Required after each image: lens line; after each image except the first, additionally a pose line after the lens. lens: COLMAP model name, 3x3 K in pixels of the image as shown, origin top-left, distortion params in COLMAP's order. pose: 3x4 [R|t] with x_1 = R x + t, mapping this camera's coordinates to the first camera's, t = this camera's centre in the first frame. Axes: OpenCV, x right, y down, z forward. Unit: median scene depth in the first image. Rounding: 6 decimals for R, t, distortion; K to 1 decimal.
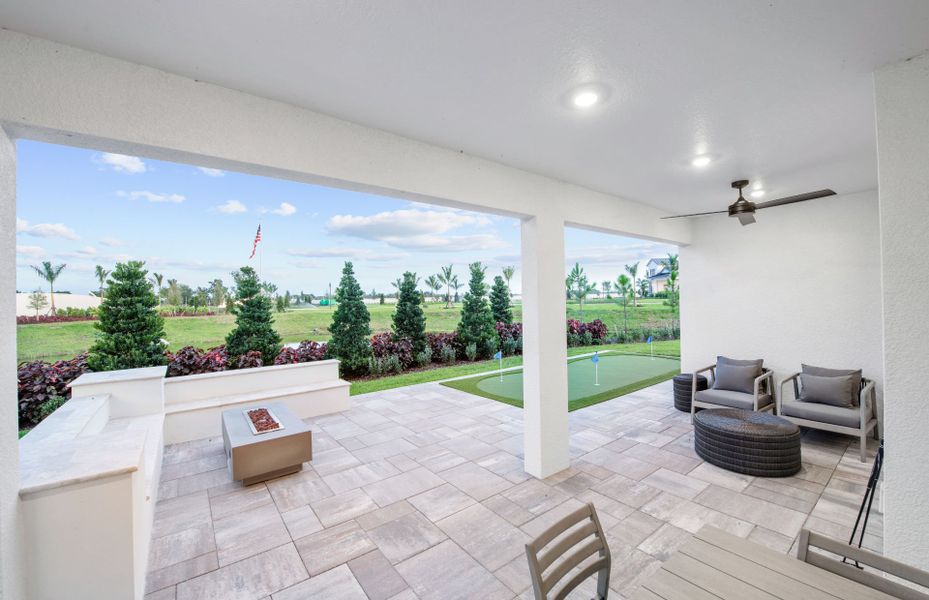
lens RADIAL K [[368.9, 0, 466.3], [0, 368.9, 296.2], [0, 0, 1]] dist [-0.020611, -0.000049]
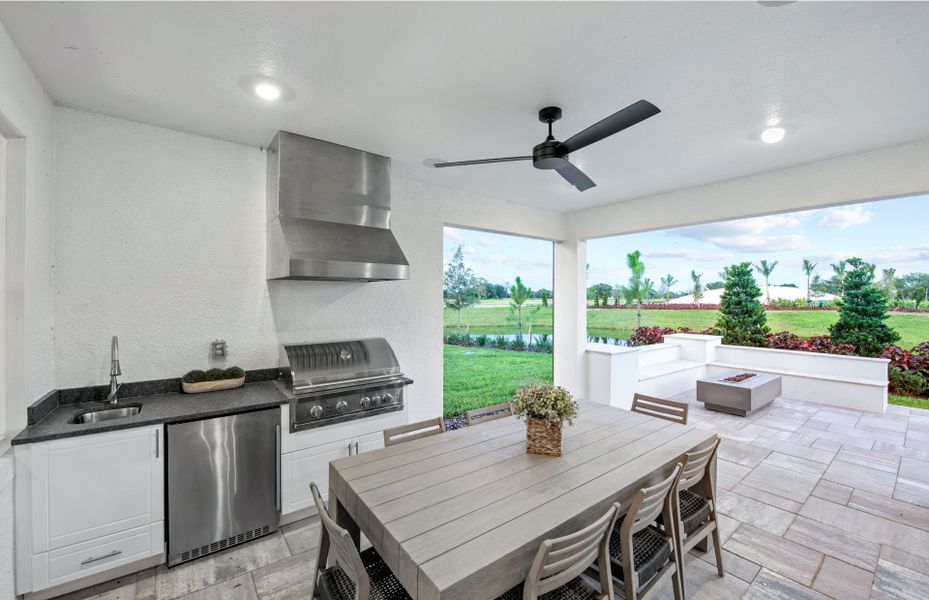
lens RADIAL K [[368.9, 0, 466.3], [0, 368.9, 296.2], [0, 0, 1]] dist [-0.020611, -0.000049]
pose [[-0.006264, 0.017697, -0.999824, 0.863381], [0.004378, 0.999834, 0.017670, -0.001124], [0.999971, -0.004267, -0.006341, -0.032133]]
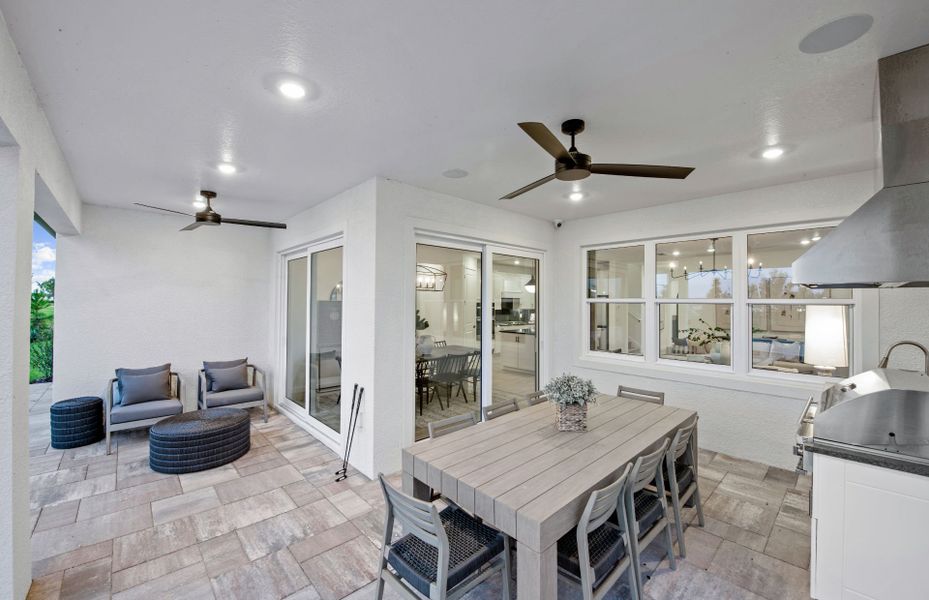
lens RADIAL K [[368.9, 0, 466.3], [0, 368.9, 296.2], [0, 0, 1]] dist [-0.020611, -0.000049]
pose [[-0.099180, 0.035112, 0.994450, -0.332872], [-0.011704, 0.999267, -0.036450, 0.015398], [-0.995001, -0.015254, -0.098696, 0.325663]]
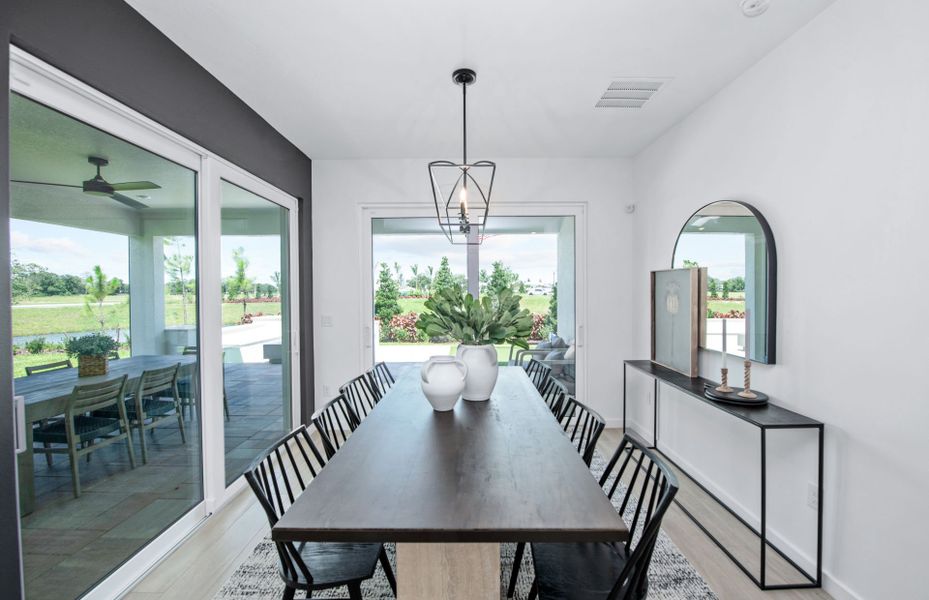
lens RADIAL K [[368.9, 0, 466.3], [0, 368.9, 296.2], [0, 0, 1]] dist [-0.020611, -0.000049]
pose [[0.791855, 0.022767, -0.610285, 1.527284], [-0.004093, 0.999480, 0.031976, 0.019271], [0.610696, -0.022822, 0.791536, -0.055761]]
